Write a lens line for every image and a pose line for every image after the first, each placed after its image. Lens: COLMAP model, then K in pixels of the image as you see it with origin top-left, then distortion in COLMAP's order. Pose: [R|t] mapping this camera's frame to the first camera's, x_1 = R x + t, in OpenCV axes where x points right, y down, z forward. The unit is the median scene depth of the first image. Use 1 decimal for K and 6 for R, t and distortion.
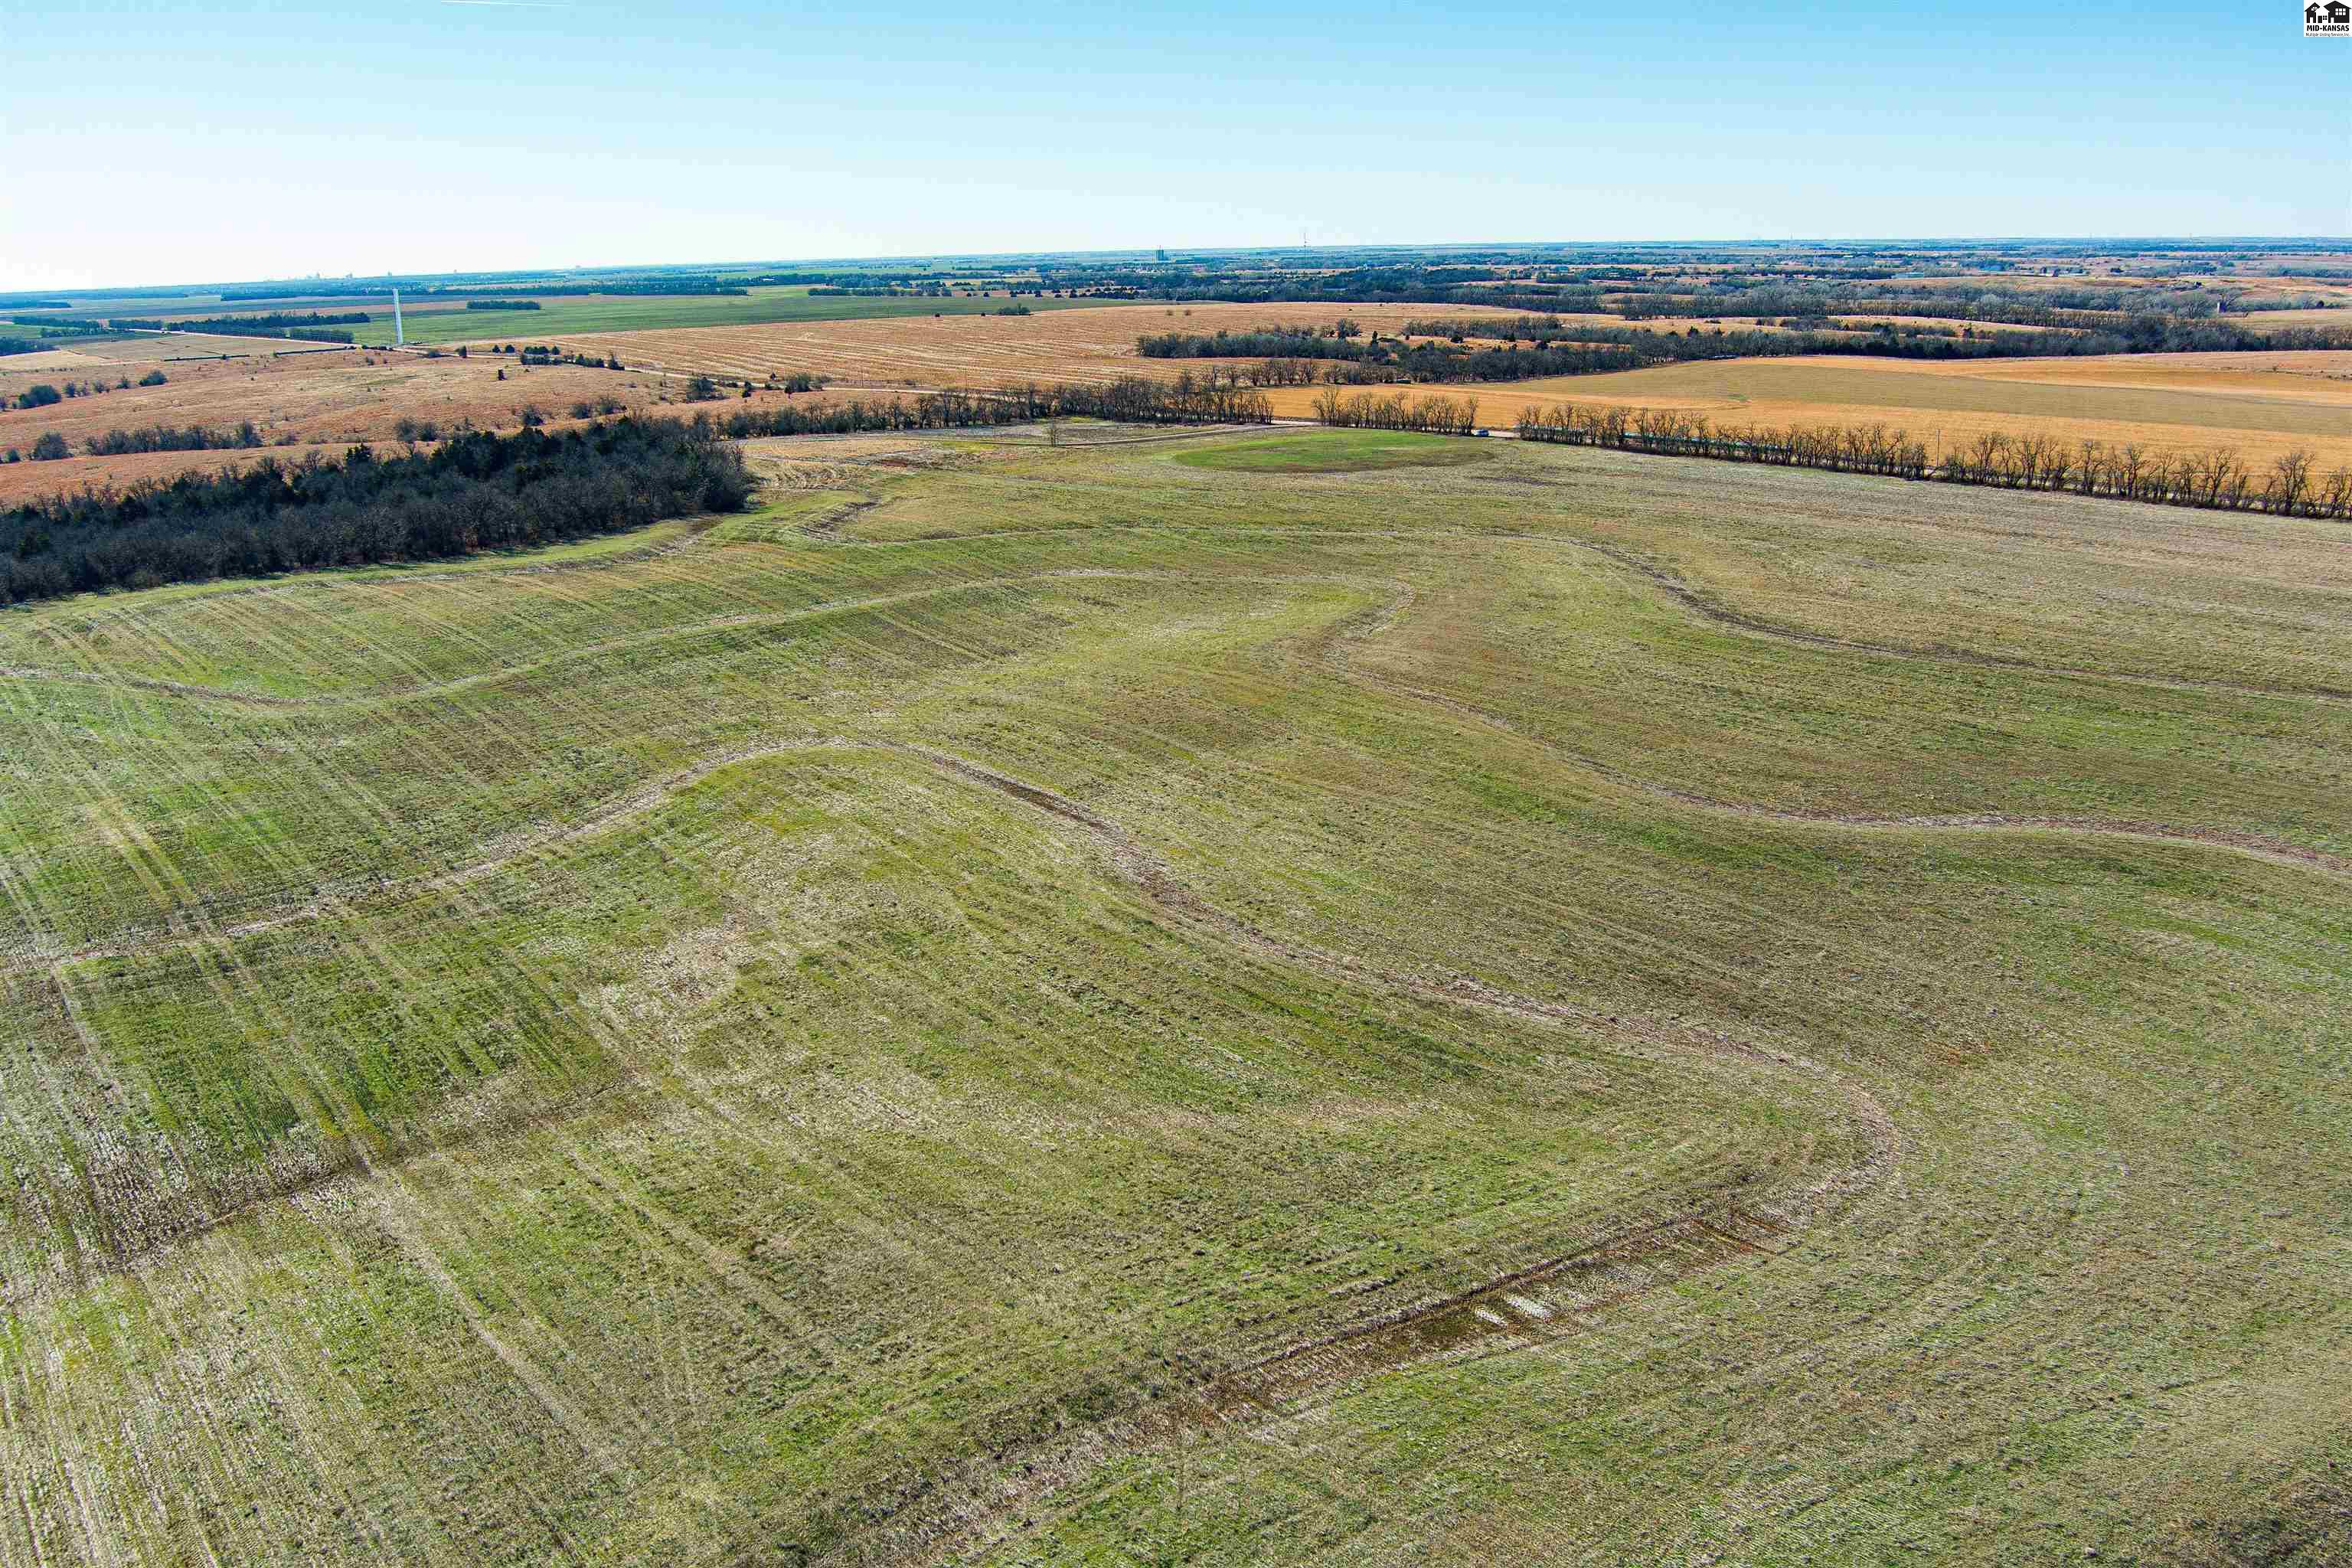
lens RADIAL K [[1920.6, 0, 1176.0], [0, 1920.6, 784.0], [0, 0, 1]] dist [-0.082680, 0.032153]
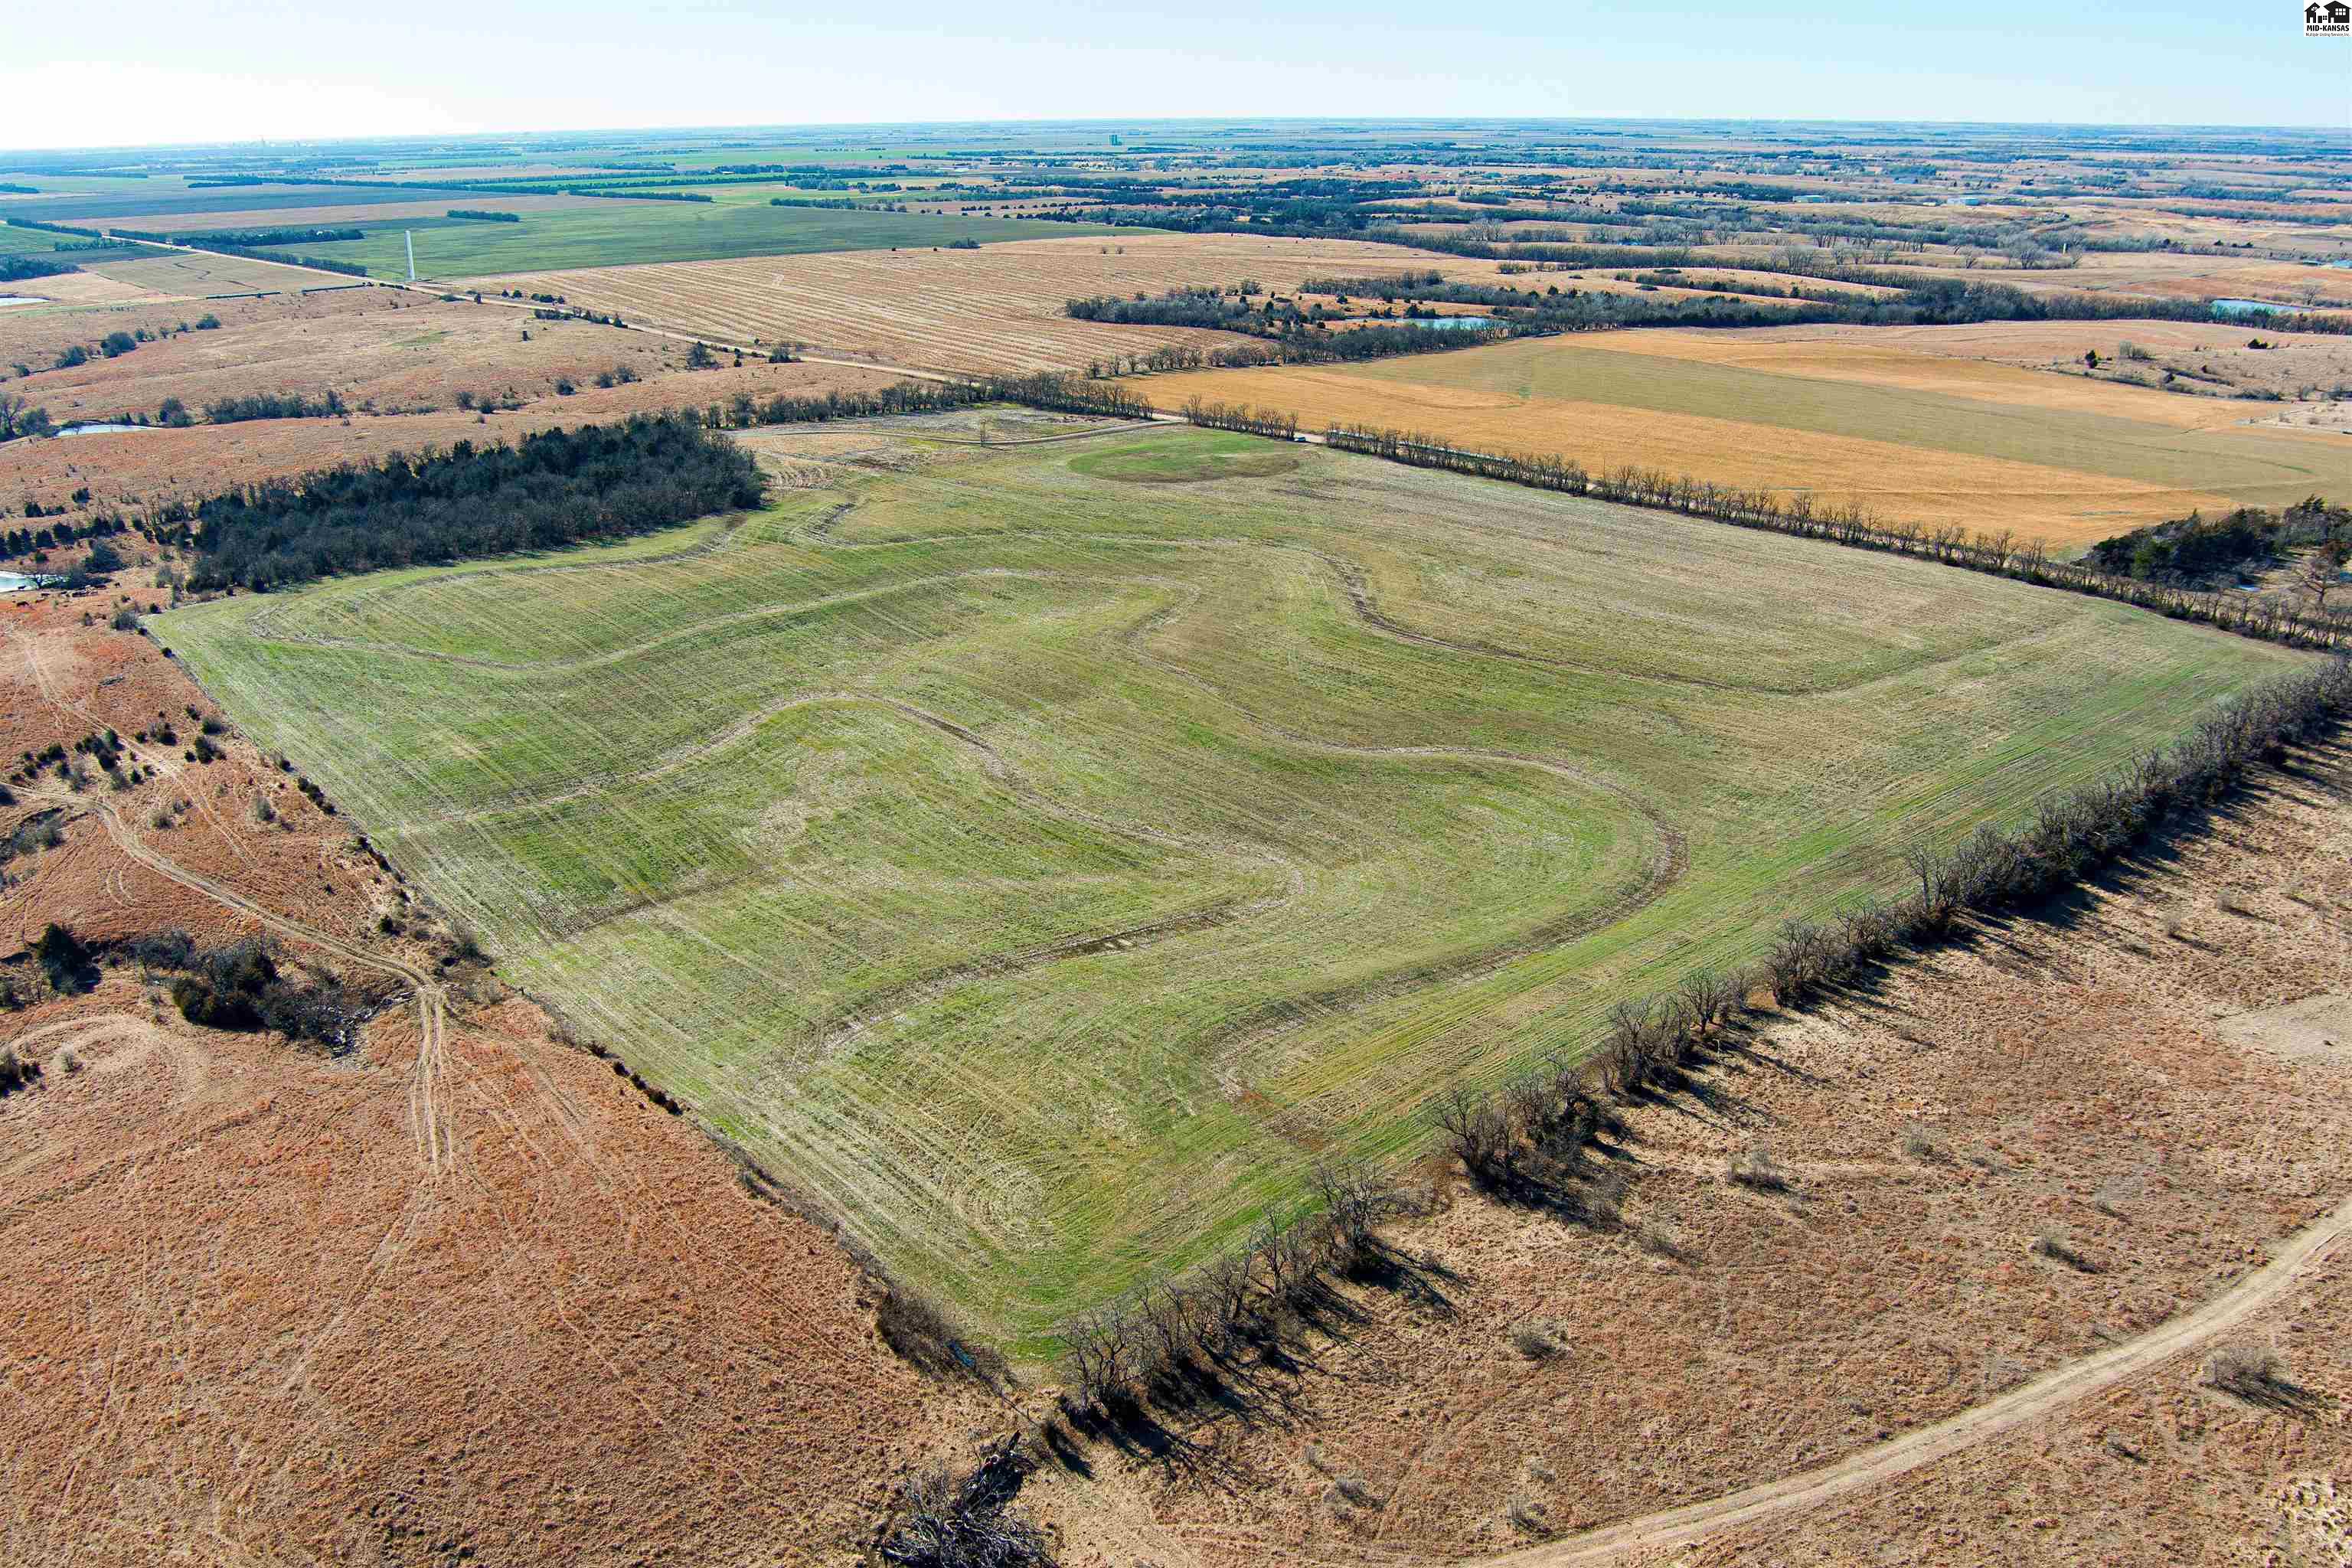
lens RADIAL K [[1928.5, 0, 1181.9], [0, 1928.5, 754.5], [0, 0, 1]] dist [-0.065577, 0.000847]
pose [[0.999635, 0.006009, 0.026332, 0.066613], [-0.007285, 0.998790, 0.048637, -0.042481], [-0.026008, -0.048811, 0.998469, -0.589337]]
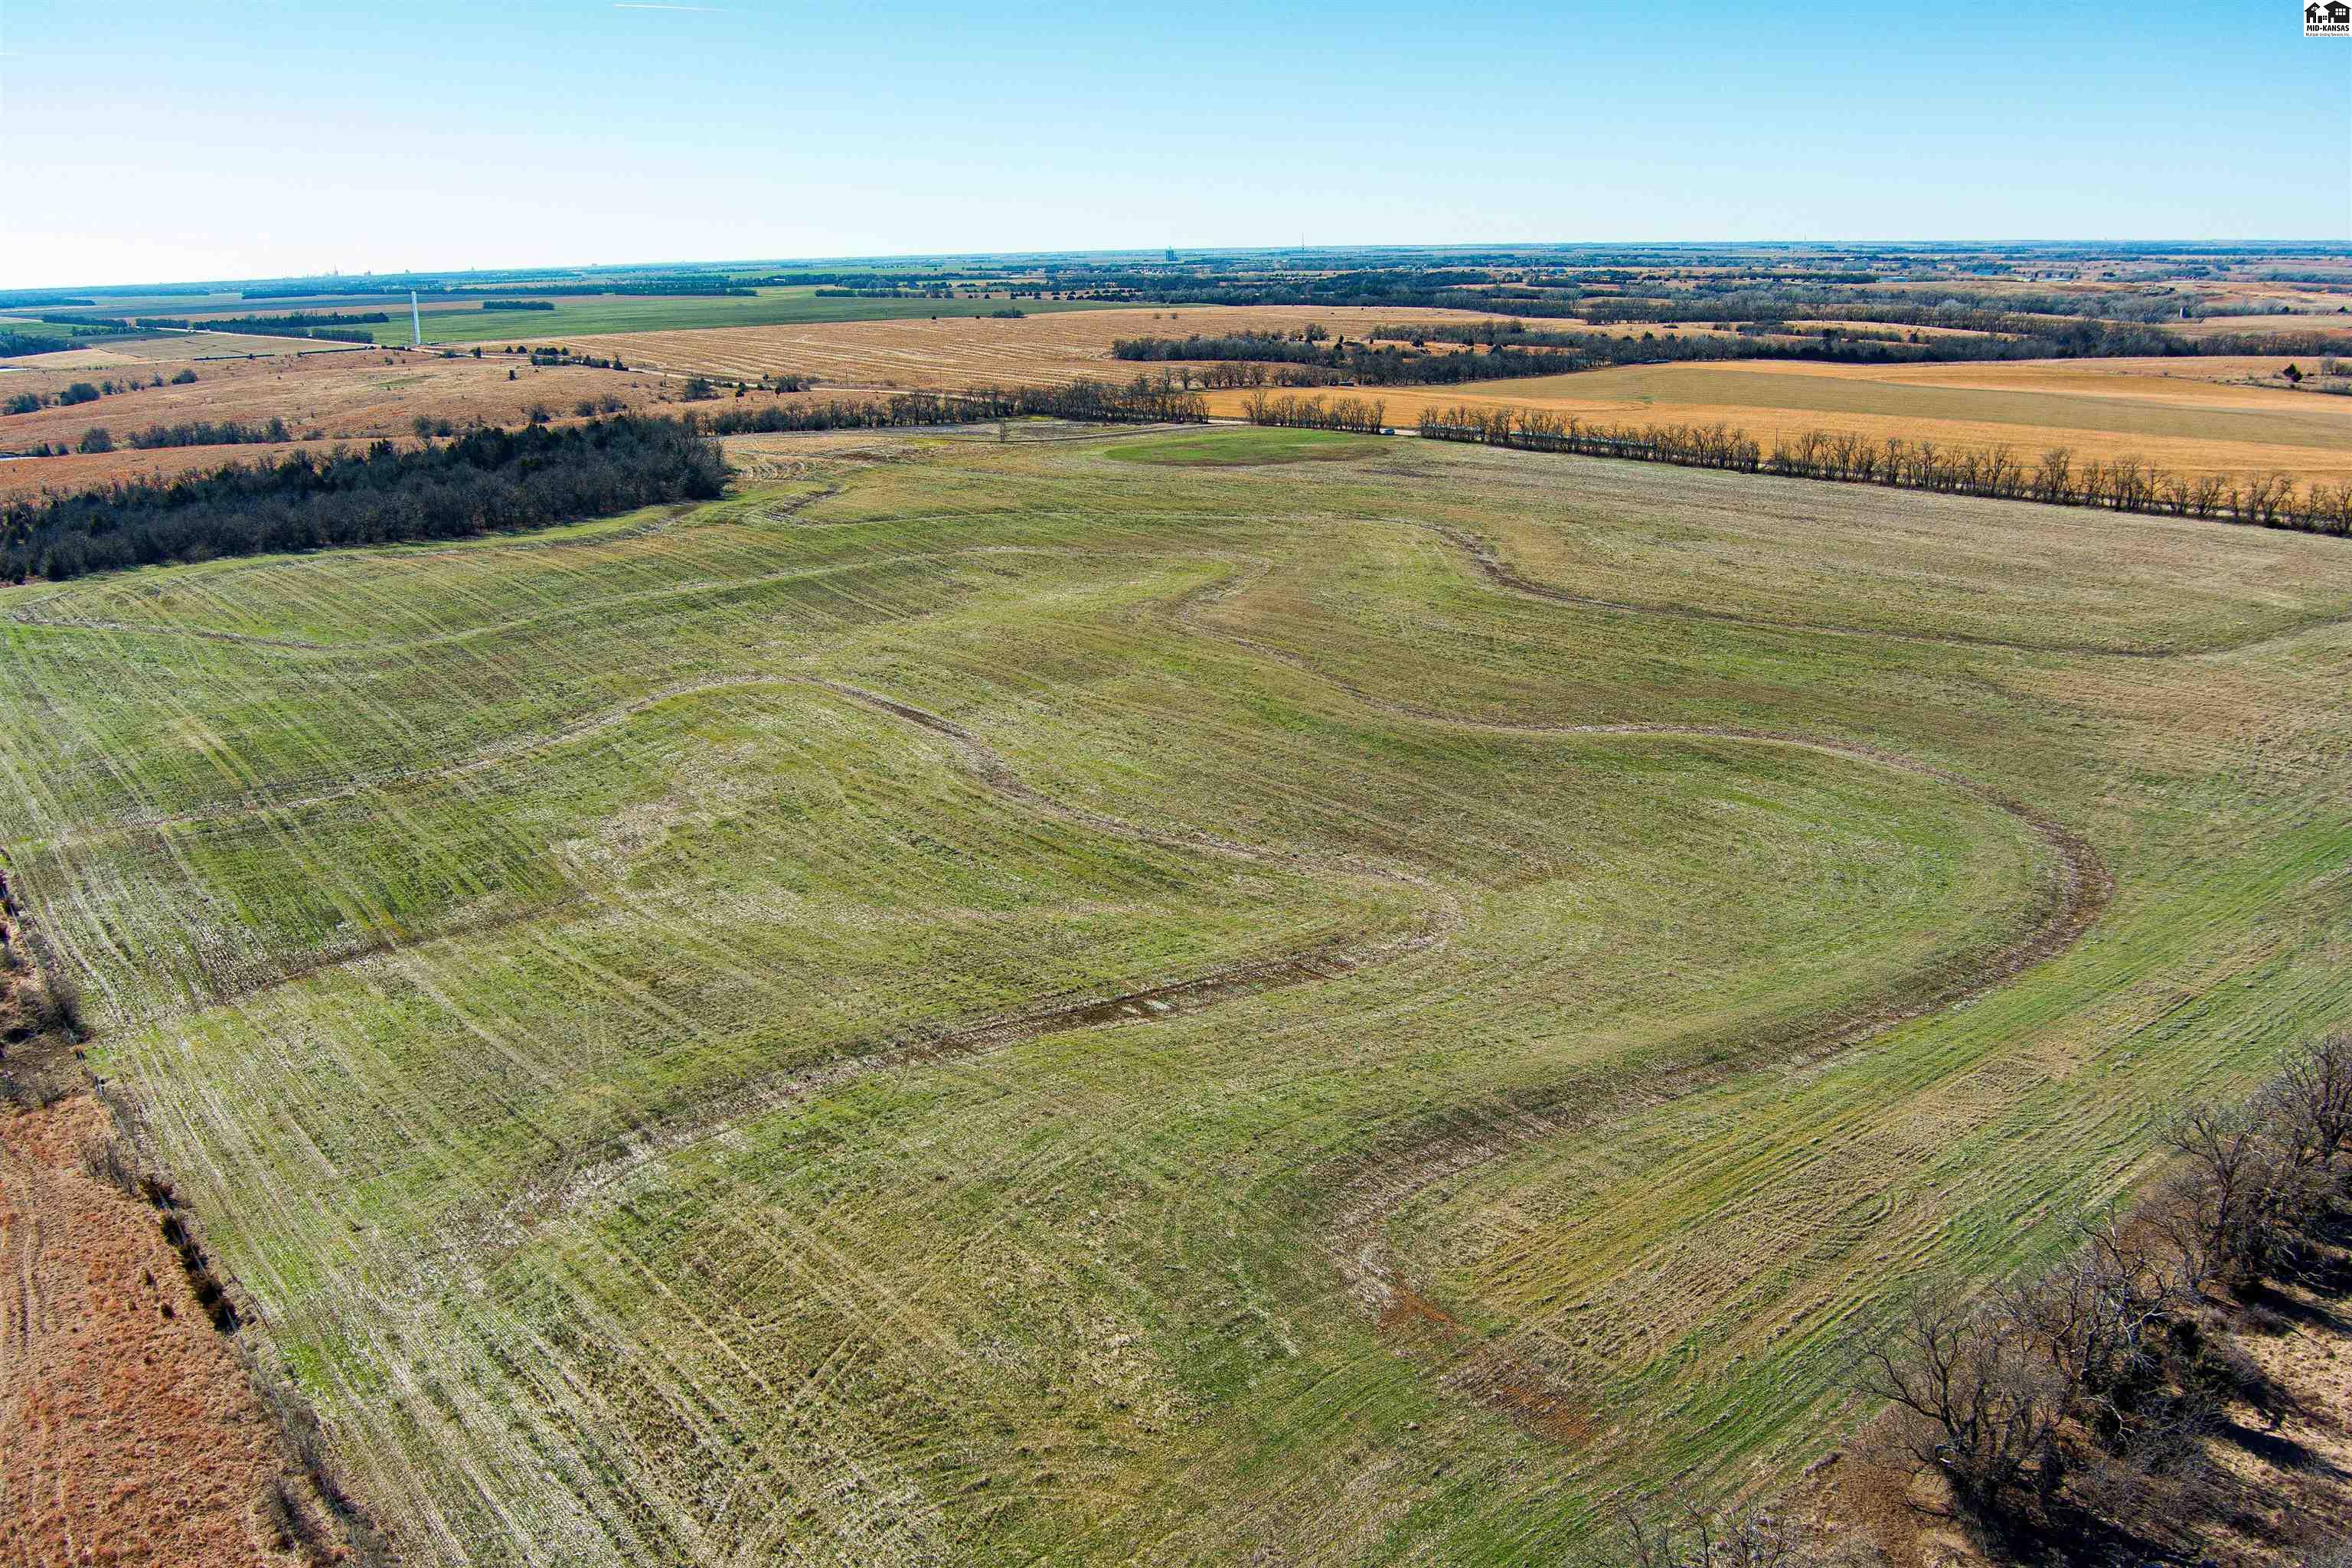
lens RADIAL K [[1920.6, 0, 1176.0], [0, 1920.6, 784.0], [0, 0, 1]] dist [-0.082680, 0.032153]
pose [[0.999965, 0.004548, -0.007074, 0.072794], [-0.004545, 0.999990, 0.000369, 0.034207], [0.007076, -0.000337, 0.999975, -0.180426]]
